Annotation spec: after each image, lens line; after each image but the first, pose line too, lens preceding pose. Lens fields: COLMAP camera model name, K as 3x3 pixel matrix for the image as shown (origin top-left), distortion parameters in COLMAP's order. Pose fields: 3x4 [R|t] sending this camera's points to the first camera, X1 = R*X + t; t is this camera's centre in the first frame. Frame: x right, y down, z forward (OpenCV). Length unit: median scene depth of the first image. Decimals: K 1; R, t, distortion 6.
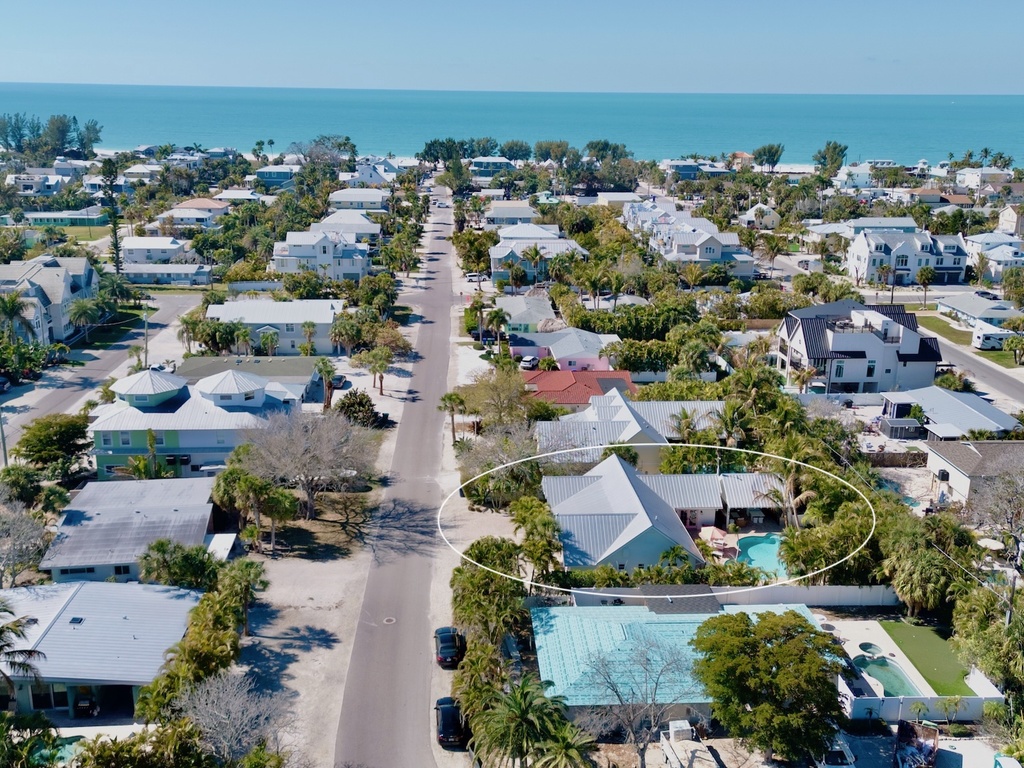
lens RADIAL K [[995.4, 0, 512.0], [0, 995.4, 384.0], [0, 0, 1]] dist [0.103477, -0.136459]
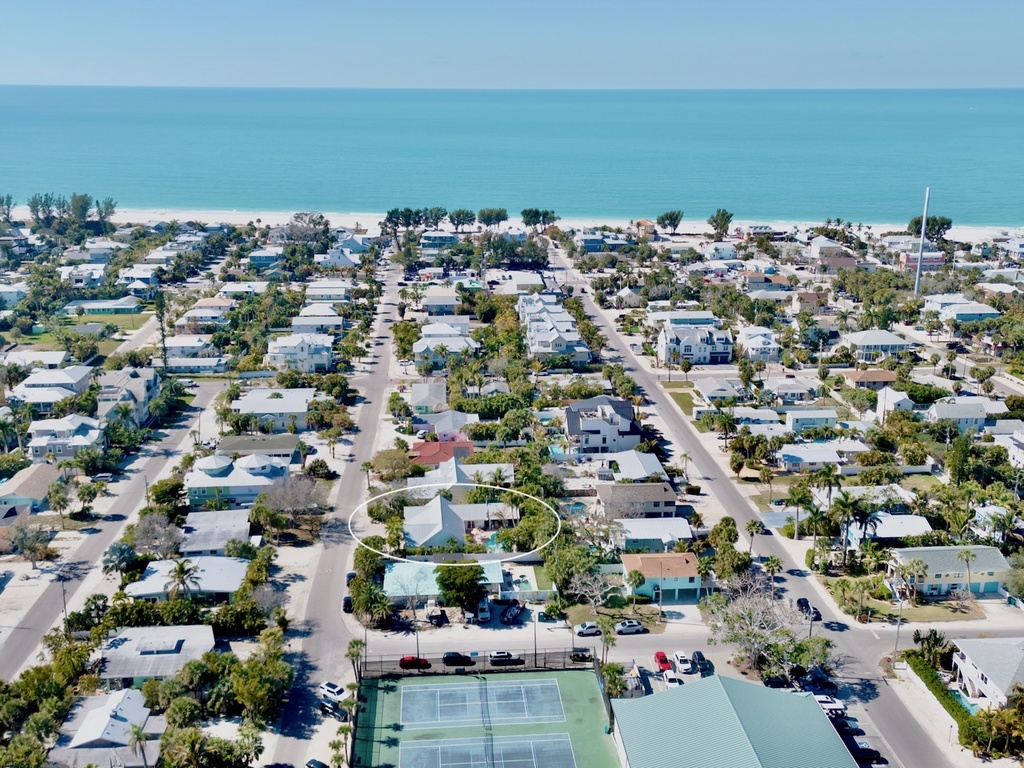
lens RADIAL K [[995.4, 0, 512.0], [0, 995.4, 384.0], [0, 0, 1]] dist [0.103477, -0.136459]
pose [[0.999775, -0.013247, 0.016584, 0.147850], [0.013297, 0.999907, -0.002876, -0.103345], [-0.016544, 0.003096, 0.999858, -0.734687]]
